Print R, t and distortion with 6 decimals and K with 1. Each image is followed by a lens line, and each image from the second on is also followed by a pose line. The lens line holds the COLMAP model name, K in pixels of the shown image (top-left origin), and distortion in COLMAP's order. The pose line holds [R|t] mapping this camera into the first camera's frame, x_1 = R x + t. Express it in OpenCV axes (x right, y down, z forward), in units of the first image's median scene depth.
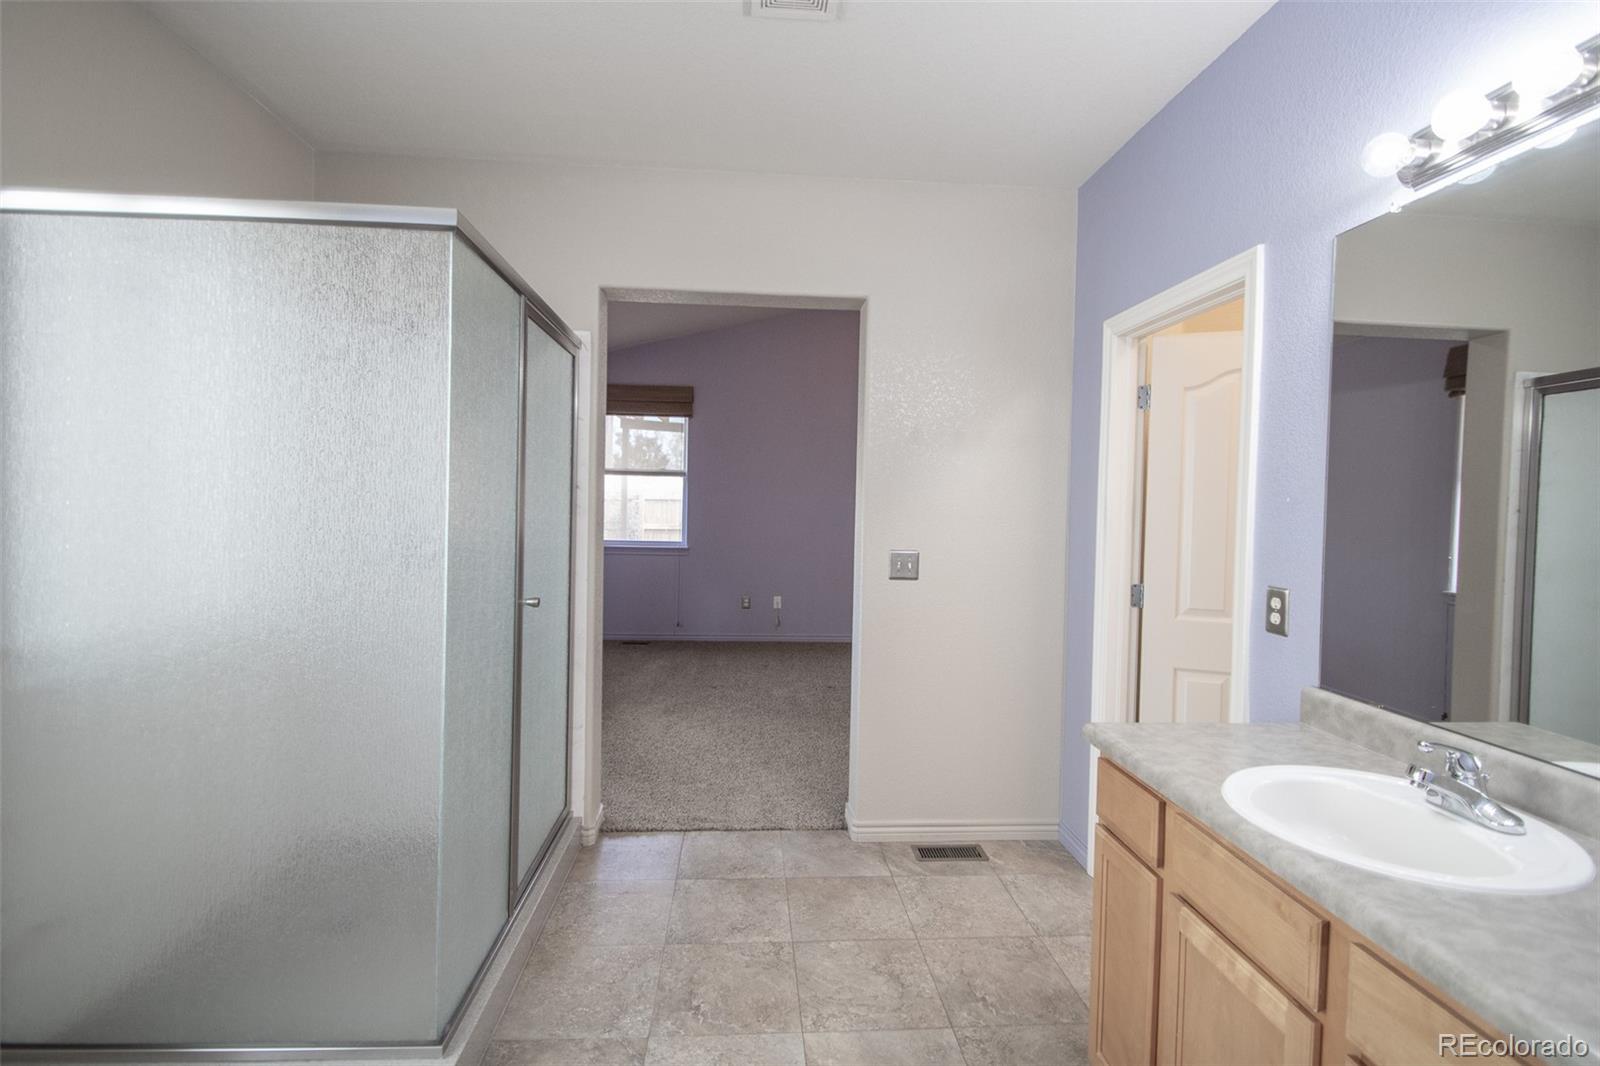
lens RADIAL K [[743.6, 0, 796.3], [0, 743.6, 520.4], [0, 0, 1]] dist [0.018196, -0.019198]
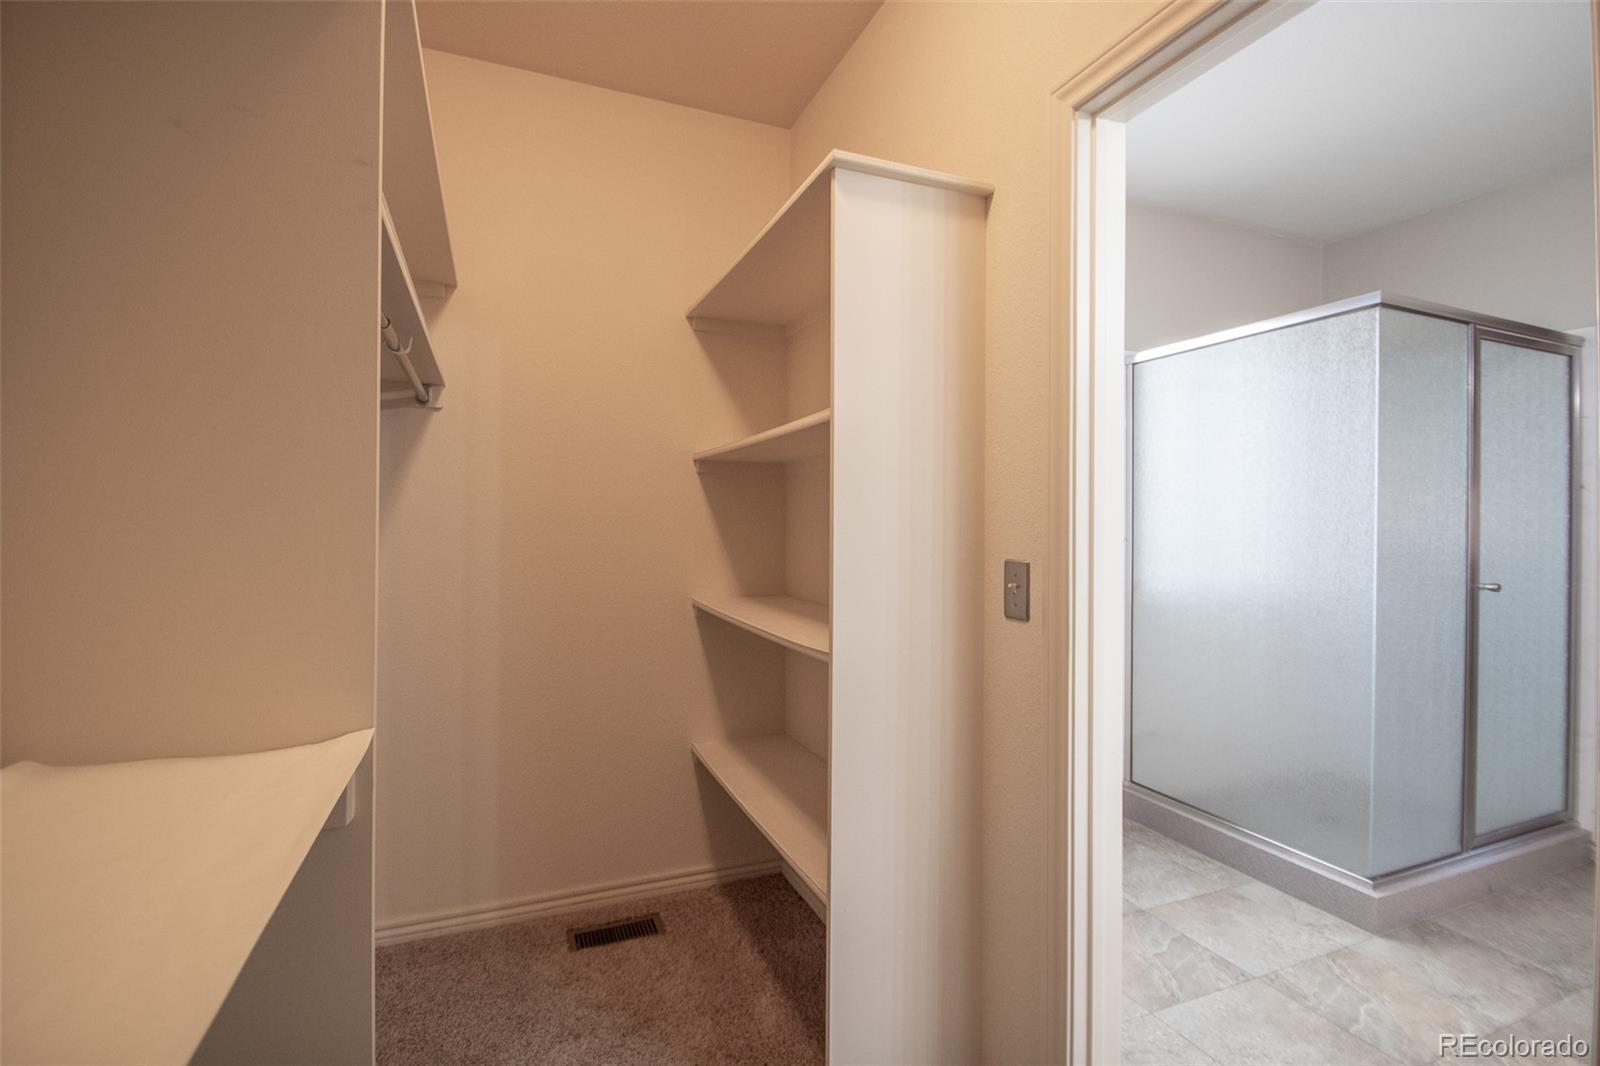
lens RADIAL K [[757.2, 0, 796.2], [0, 757.2, 521.8], [0, 0, 1]] dist [0.024684, -0.020567]
pose [[0.321648, -0.022978, -0.946581, 0.427155], [-0.021800, 0.999261, -0.031664, 0.074313], [0.946608, 0.030820, 0.320909, -0.395359]]
